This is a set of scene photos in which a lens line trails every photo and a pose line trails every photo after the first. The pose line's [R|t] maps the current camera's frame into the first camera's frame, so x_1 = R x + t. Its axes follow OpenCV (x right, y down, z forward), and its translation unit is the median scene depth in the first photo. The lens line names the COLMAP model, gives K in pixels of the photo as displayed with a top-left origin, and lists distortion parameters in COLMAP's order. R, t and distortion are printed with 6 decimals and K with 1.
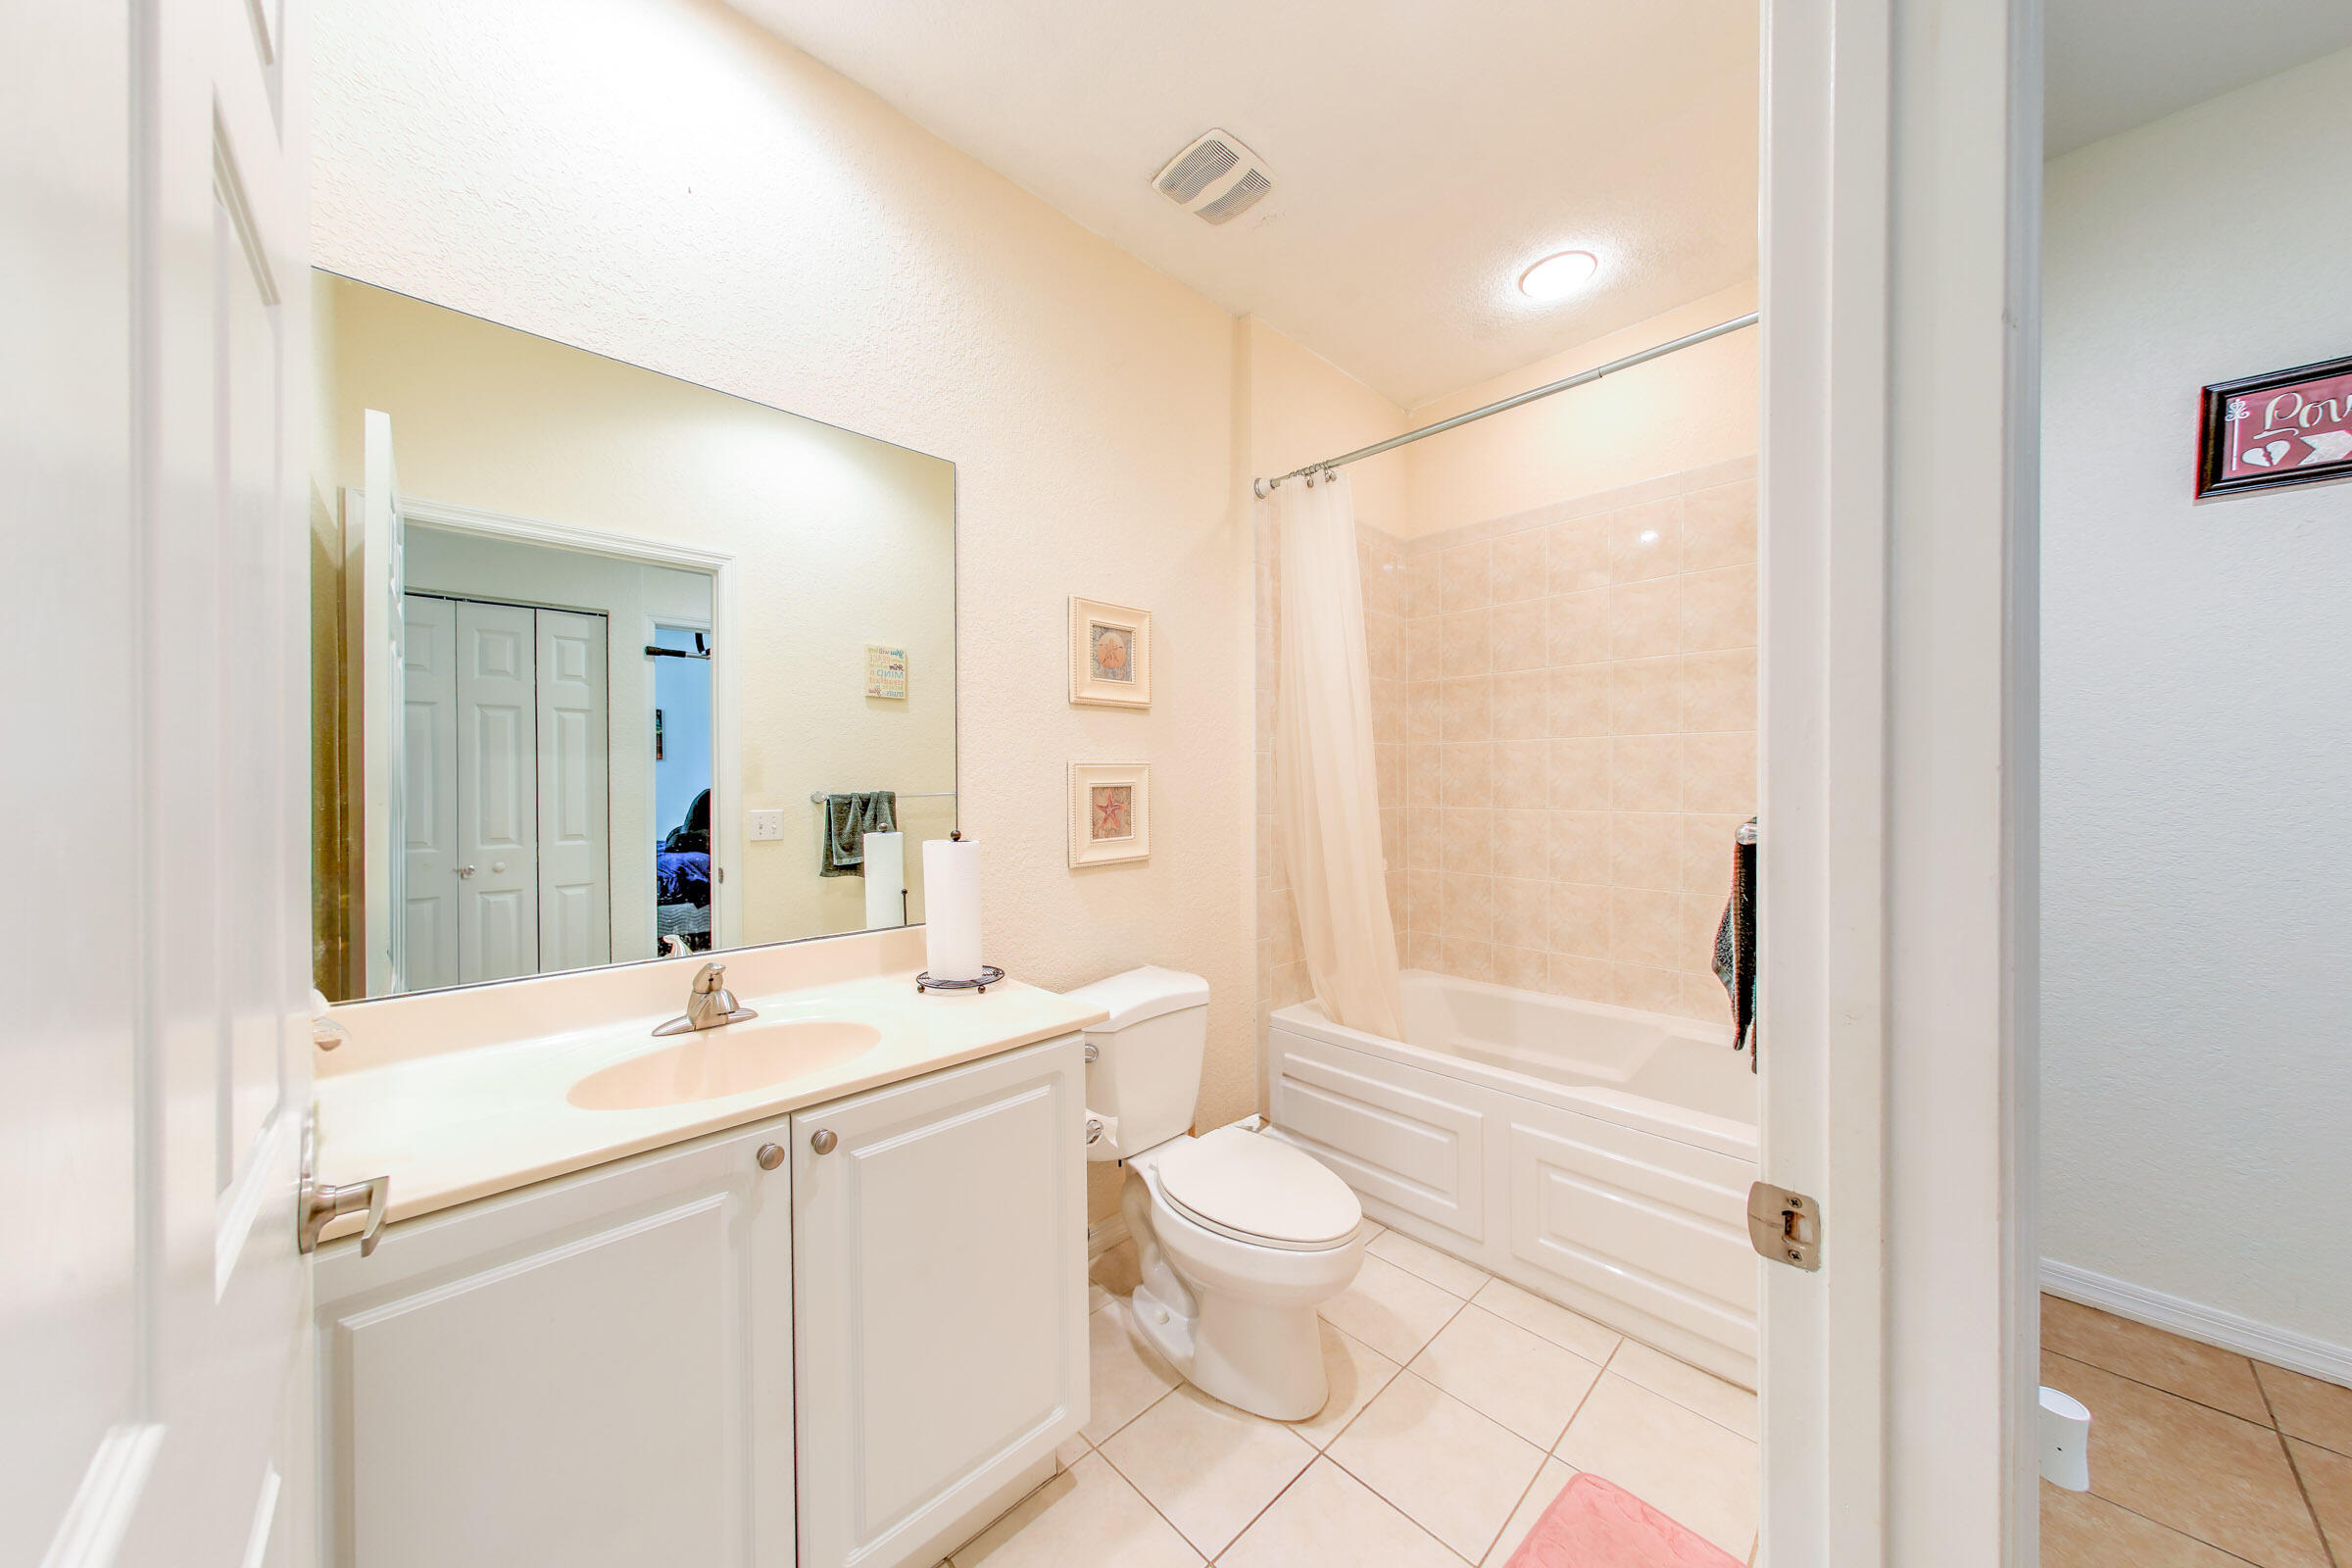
lens RADIAL K [[767.5, 0, 1175.6], [0, 767.5, 789.2], [0, 0, 1]] dist [-0.001313, -0.000011]
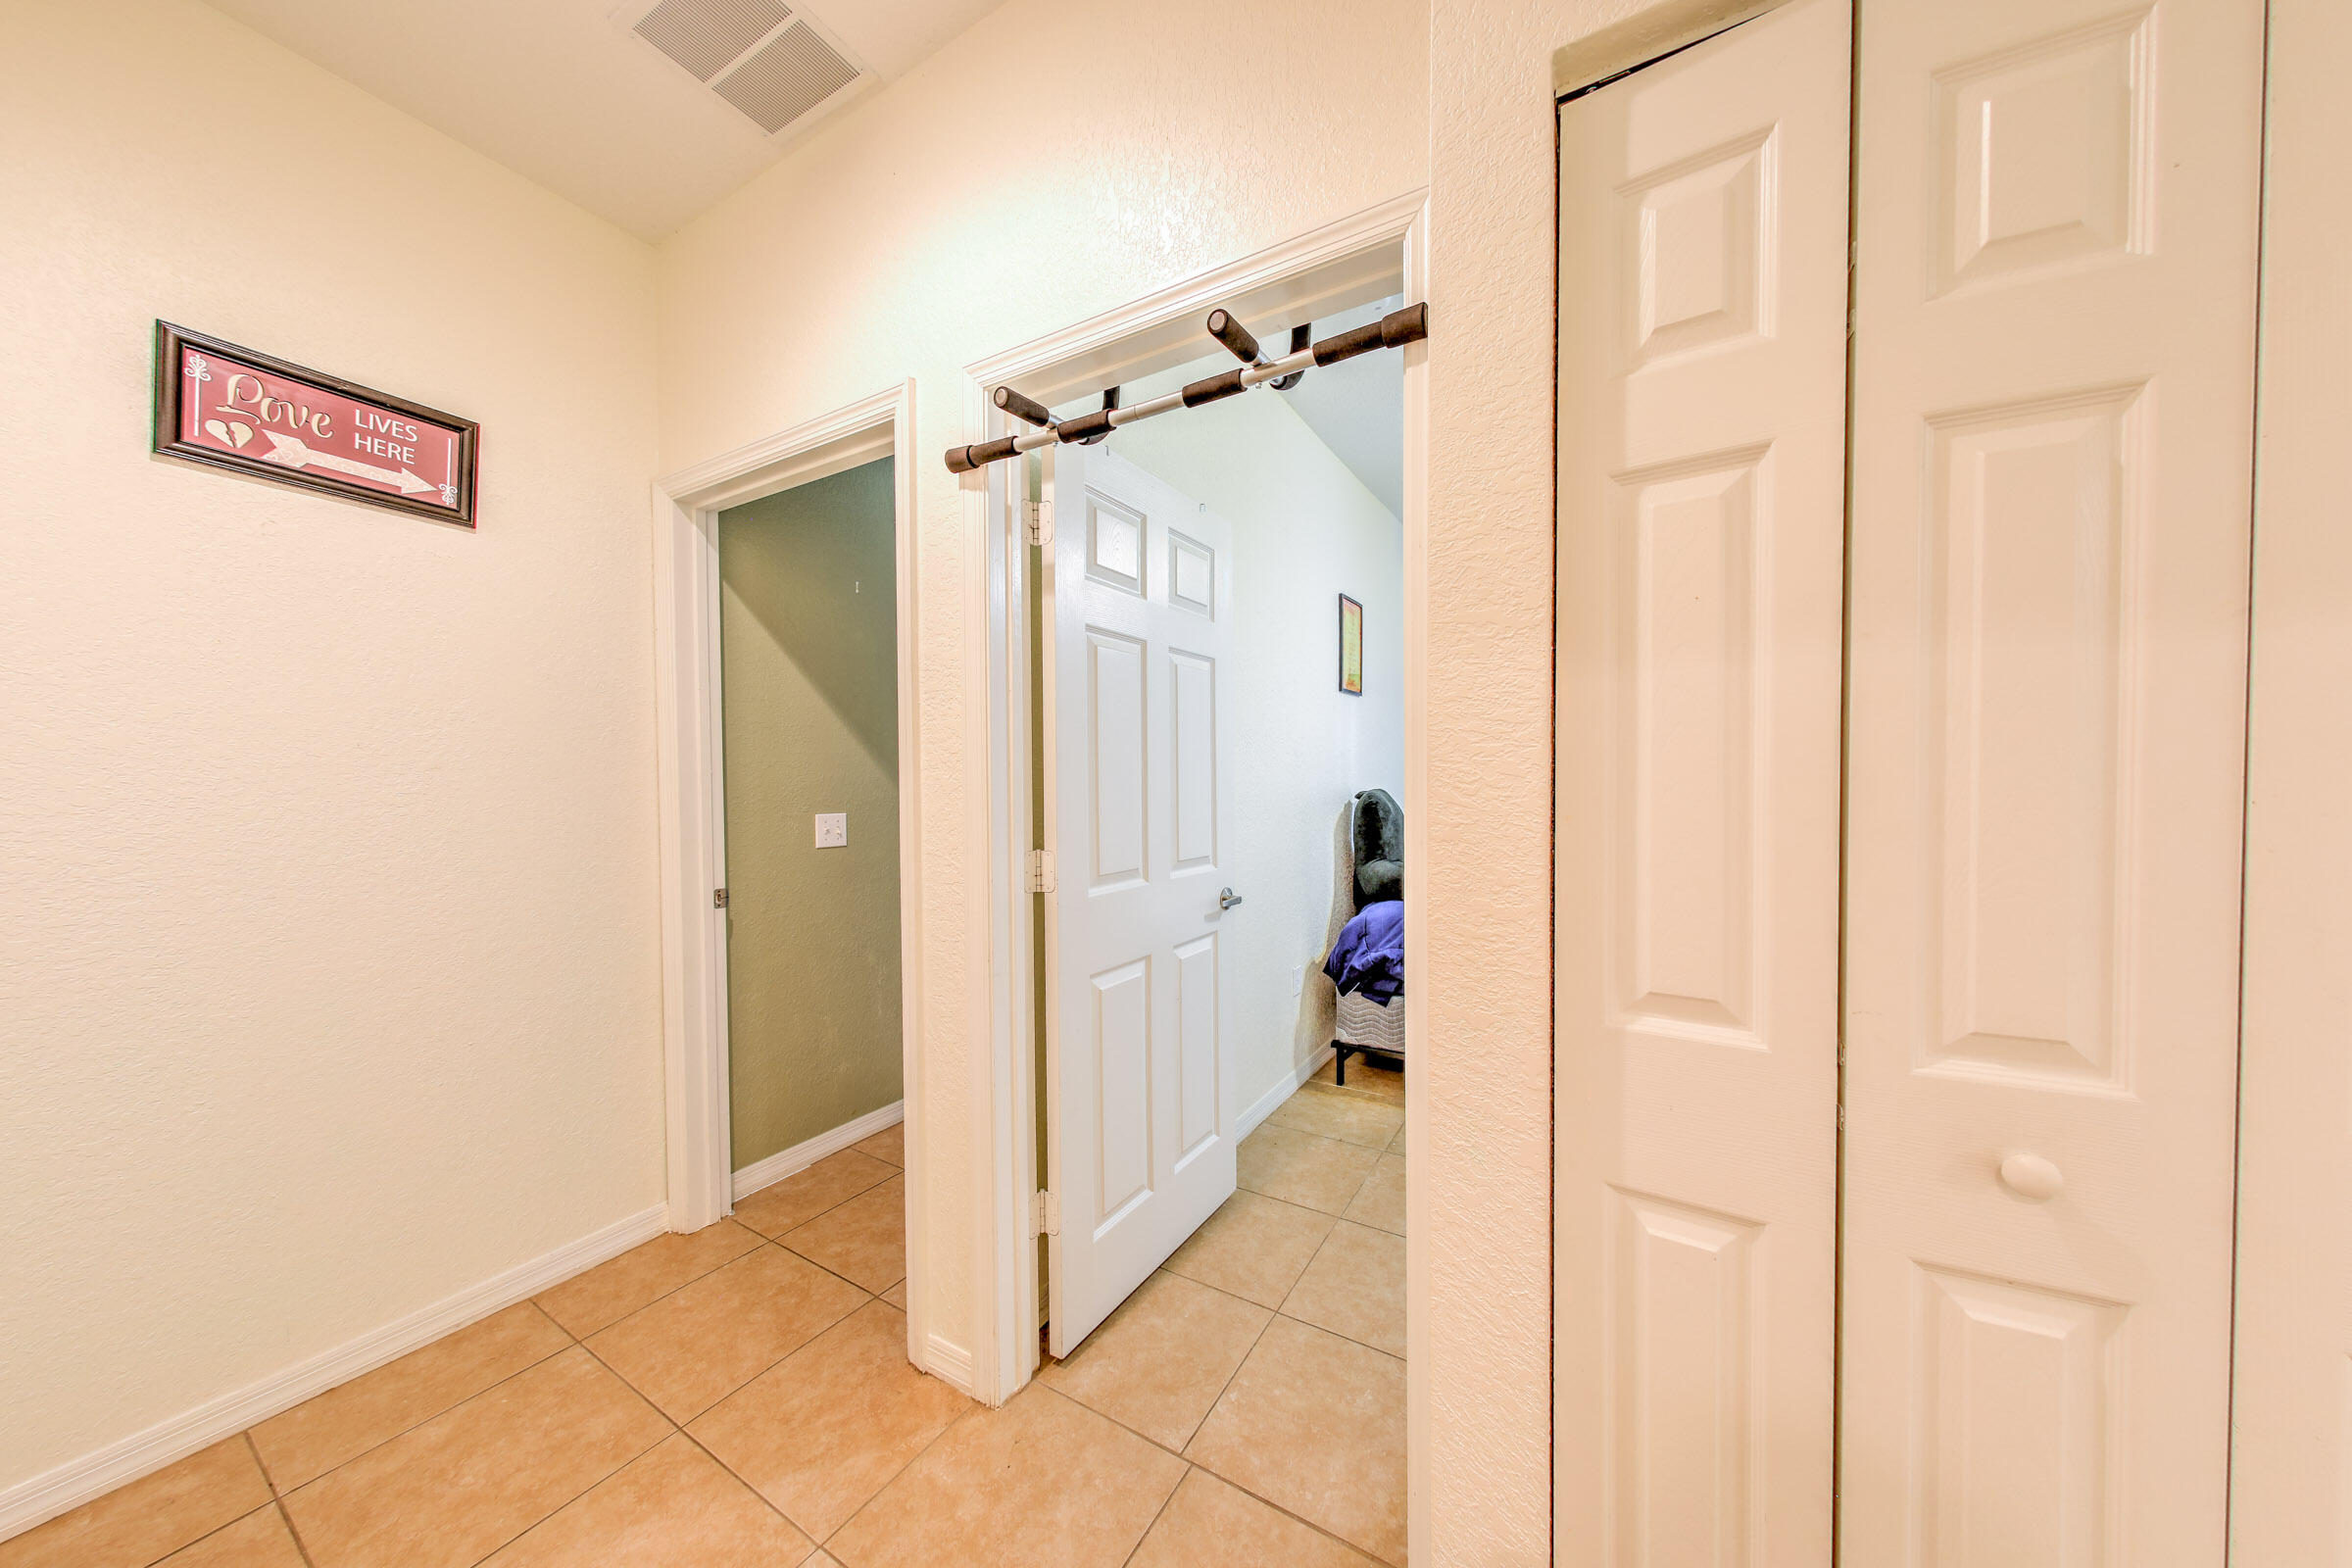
lens RADIAL K [[767.5, 0, 1165.9], [0, 767.5, 786.6], [0, 0, 1]] dist [-0.001313, -0.000011]
pose [[-0.268881, -0.005217, 0.963159, 0.251760], [0.019487, 0.999751, 0.010855, -0.007111], [-0.962976, 0.021687, -0.268712, 0.184232]]
